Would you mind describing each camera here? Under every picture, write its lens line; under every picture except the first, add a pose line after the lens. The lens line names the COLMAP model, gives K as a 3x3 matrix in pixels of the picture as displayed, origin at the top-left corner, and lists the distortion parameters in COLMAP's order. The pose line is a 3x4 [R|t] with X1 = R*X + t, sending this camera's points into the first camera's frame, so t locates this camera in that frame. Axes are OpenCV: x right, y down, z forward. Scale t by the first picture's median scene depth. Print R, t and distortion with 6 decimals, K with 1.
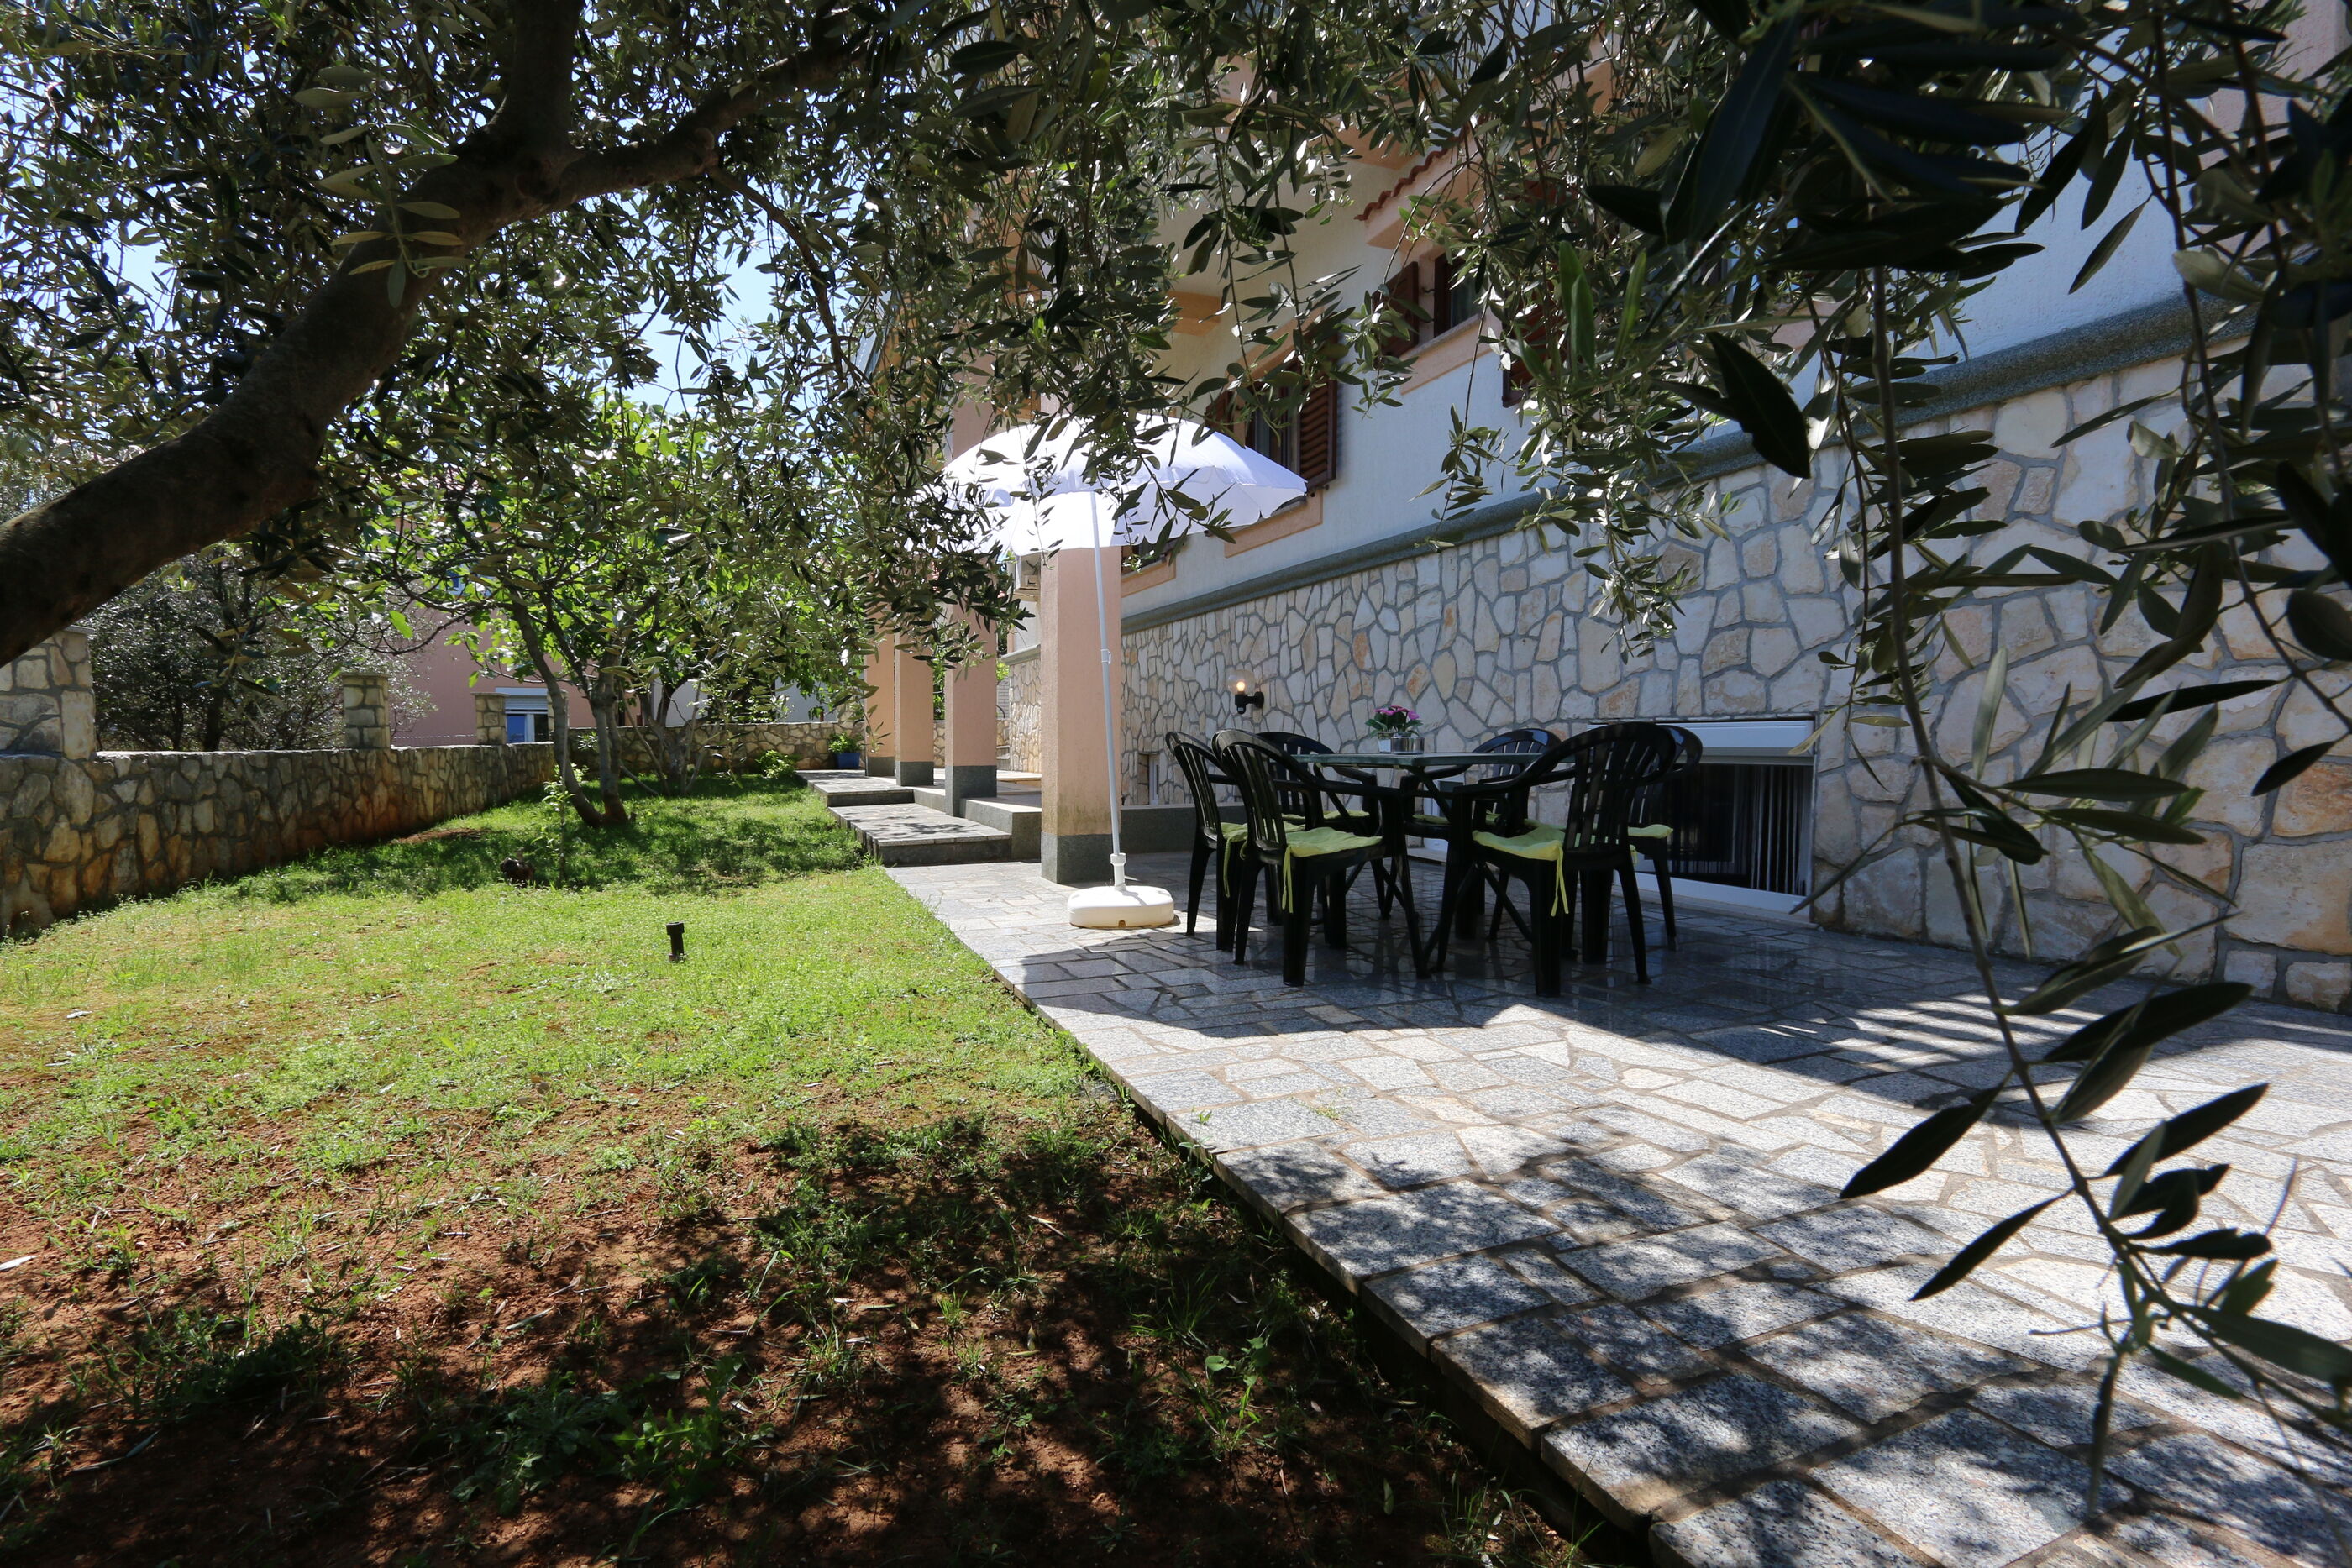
lens RADIAL K [[1090.7, 0, 1143.7], [0, 1090.7, 790.5], [0, 0, 1]] dist [-0.017655, 0.003271]
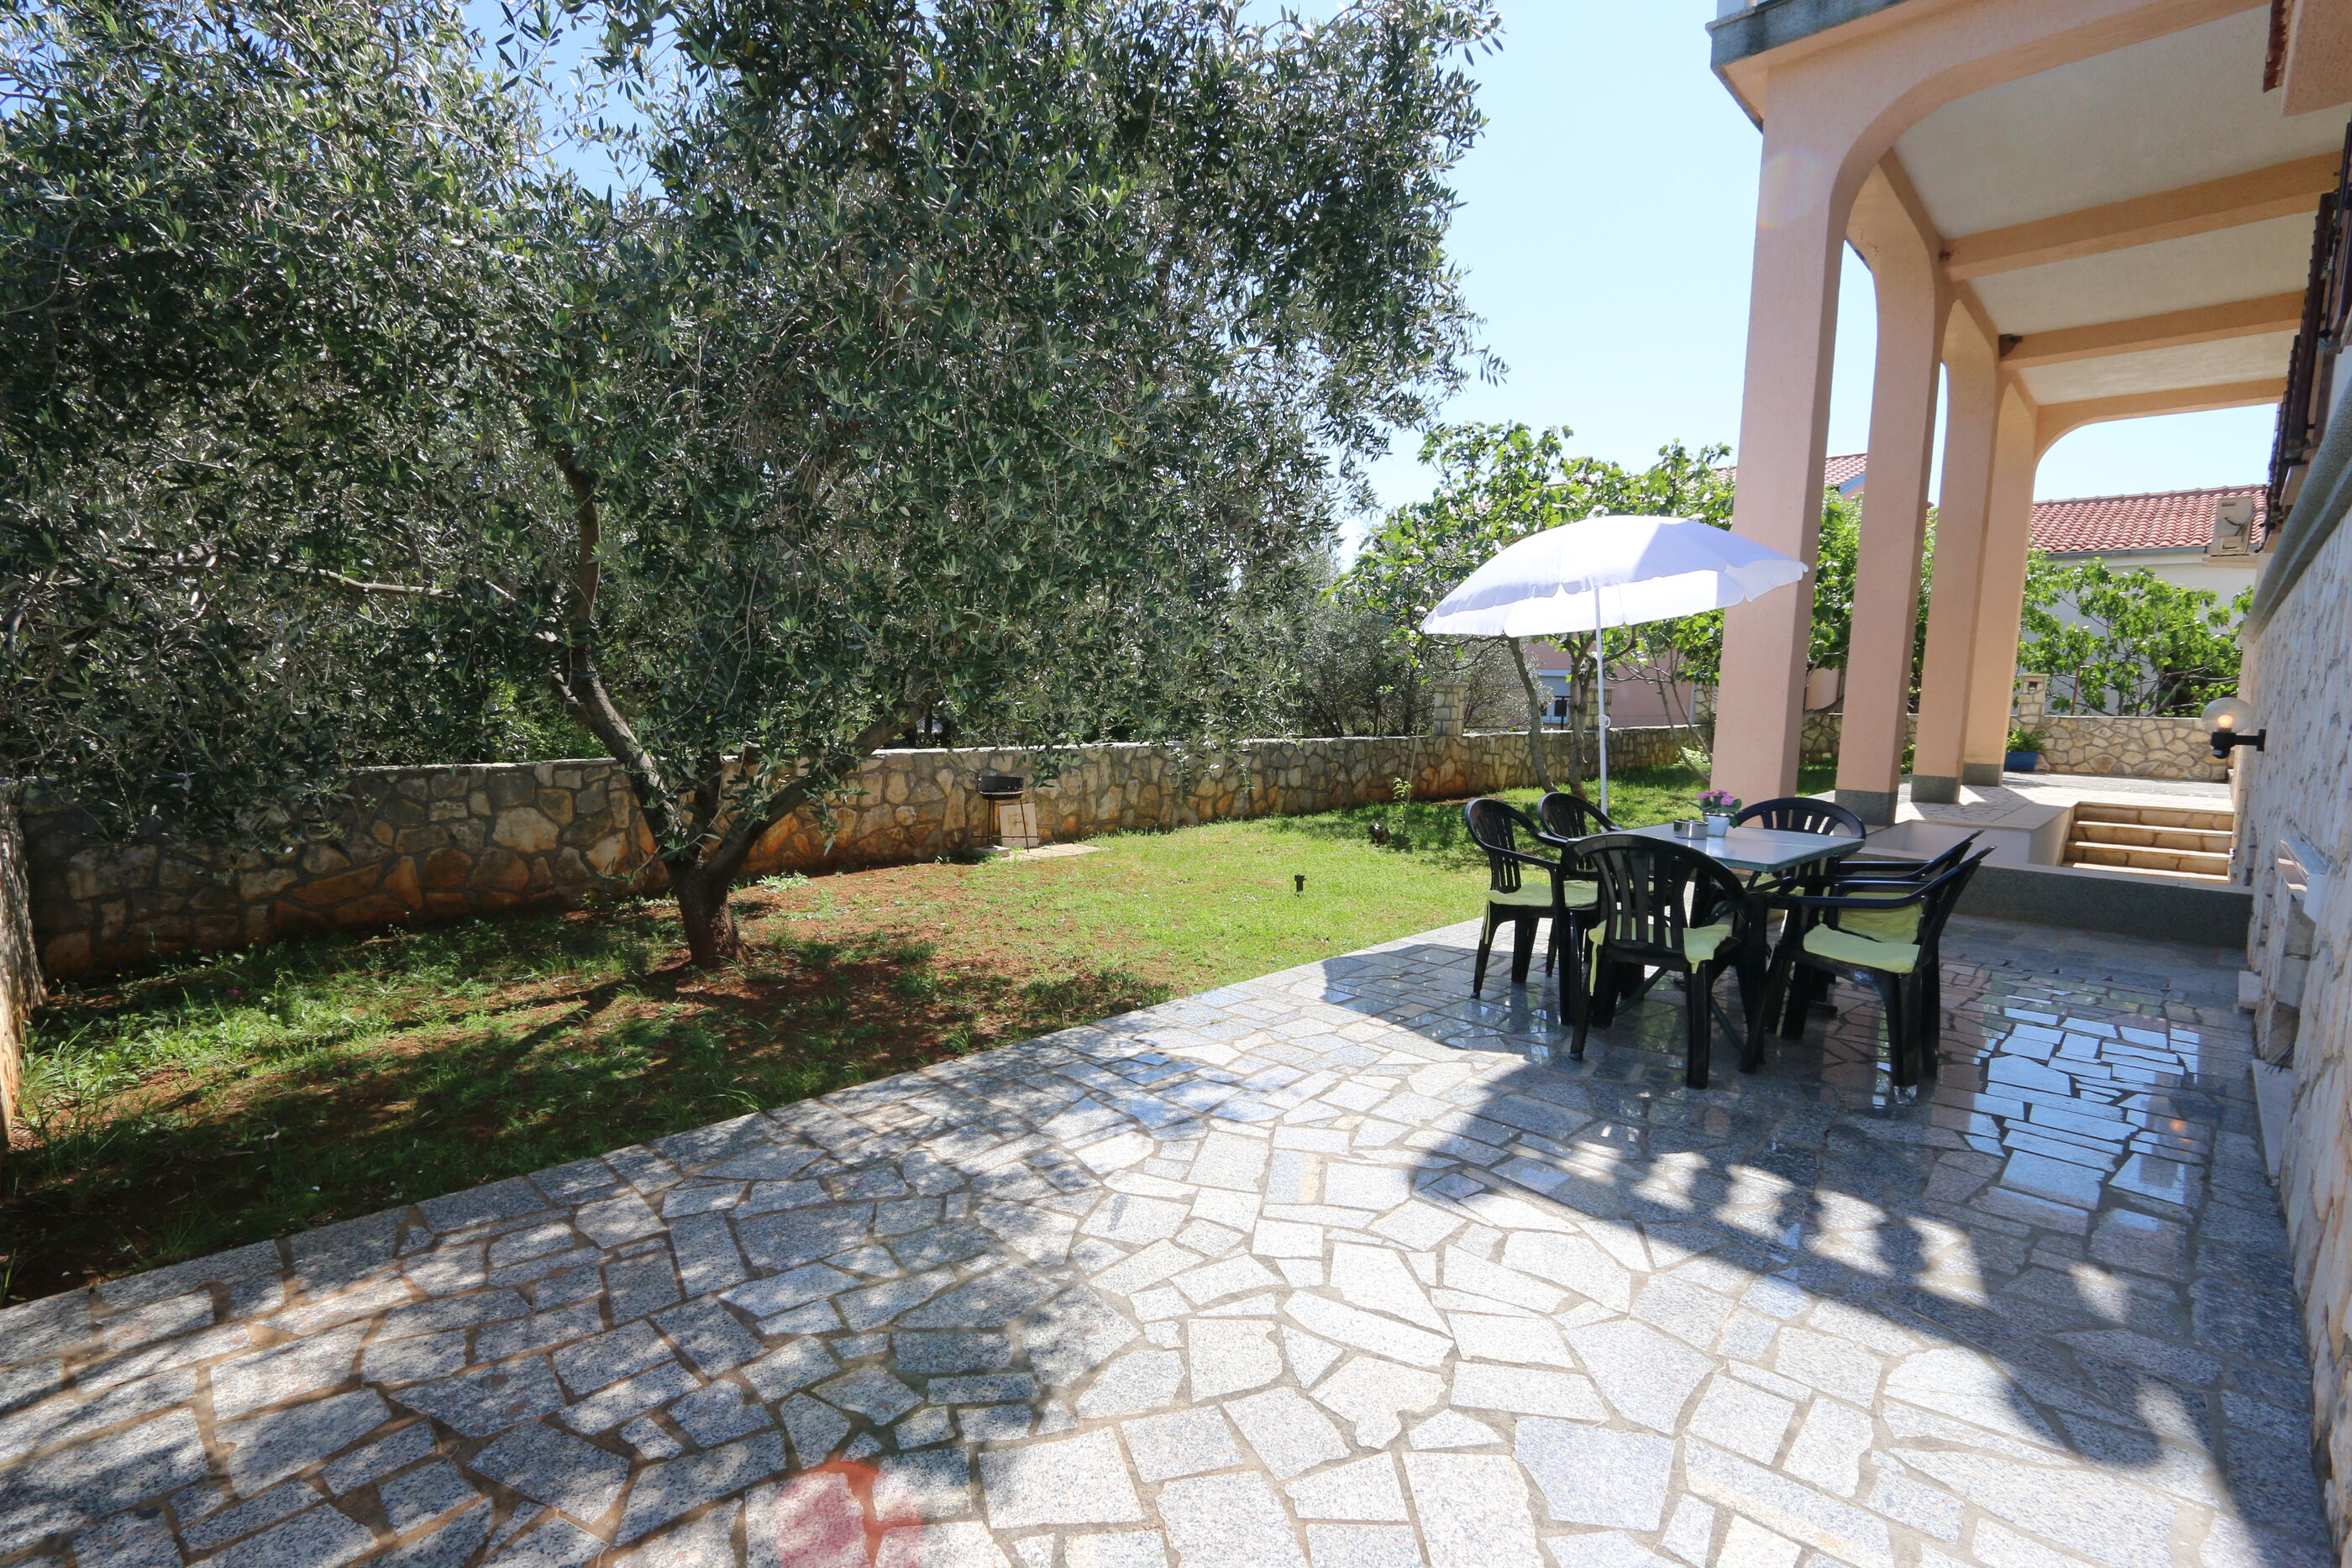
lens RADIAL K [[1090.7, 0, 1143.7], [0, 1090.7, 790.5], [0, 0, 1]] dist [-0.017655, 0.003271]
pose [[0.400058, 0.103184, -0.910663, 0.813309], [-0.065028, 0.994333, 0.084097, -0.109564], [0.914180, 0.025575, 0.404501, 0.070138]]
